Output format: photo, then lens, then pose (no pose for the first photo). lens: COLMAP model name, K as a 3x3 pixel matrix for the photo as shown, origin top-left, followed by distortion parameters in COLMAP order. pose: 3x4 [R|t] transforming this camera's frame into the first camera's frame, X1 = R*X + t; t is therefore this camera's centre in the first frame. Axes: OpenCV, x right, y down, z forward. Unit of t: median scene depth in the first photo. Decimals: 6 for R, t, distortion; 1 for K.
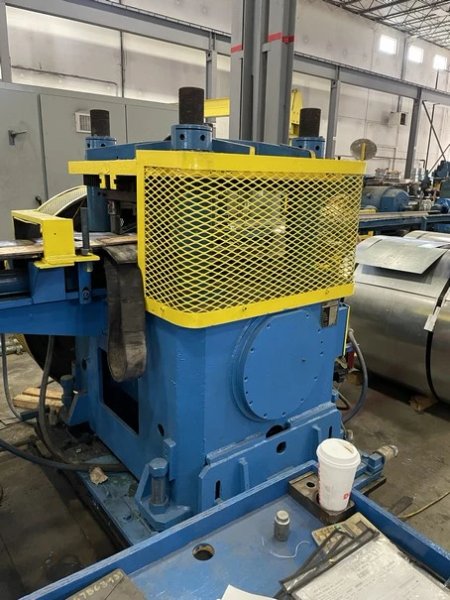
lens RADIAL K [[452.2, 0, 226.5], [0, 452.2, 299.4], [0, 0, 1]] dist [0.054578, -0.063090]
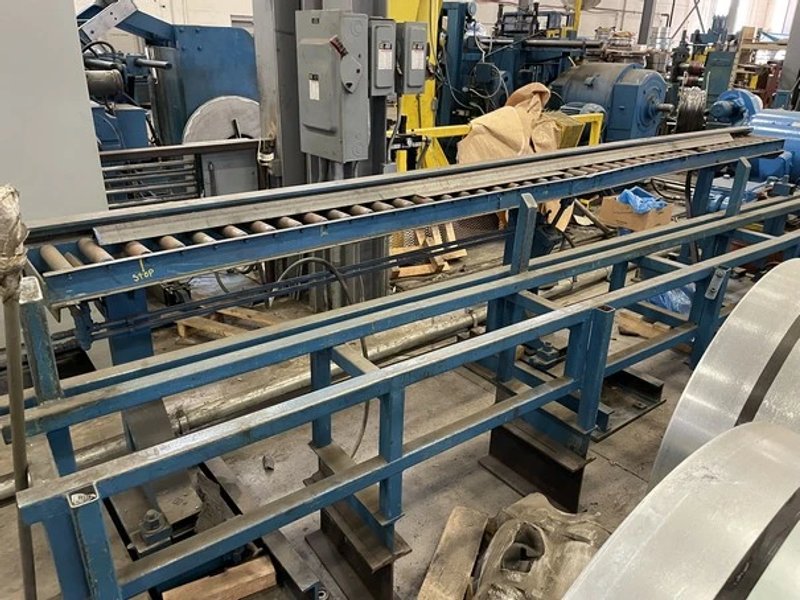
lens RADIAL K [[602.9, 0, 399.9], [0, 602.9, 299.0], [0, 0, 1]] dist [0.054578, -0.063090]
pose [[0.999629, -0.008438, 0.025909, 0.080492], [0.004747, 0.990235, 0.139327, -0.083797], [-0.026831, -0.139152, 0.989907, 0.298357]]
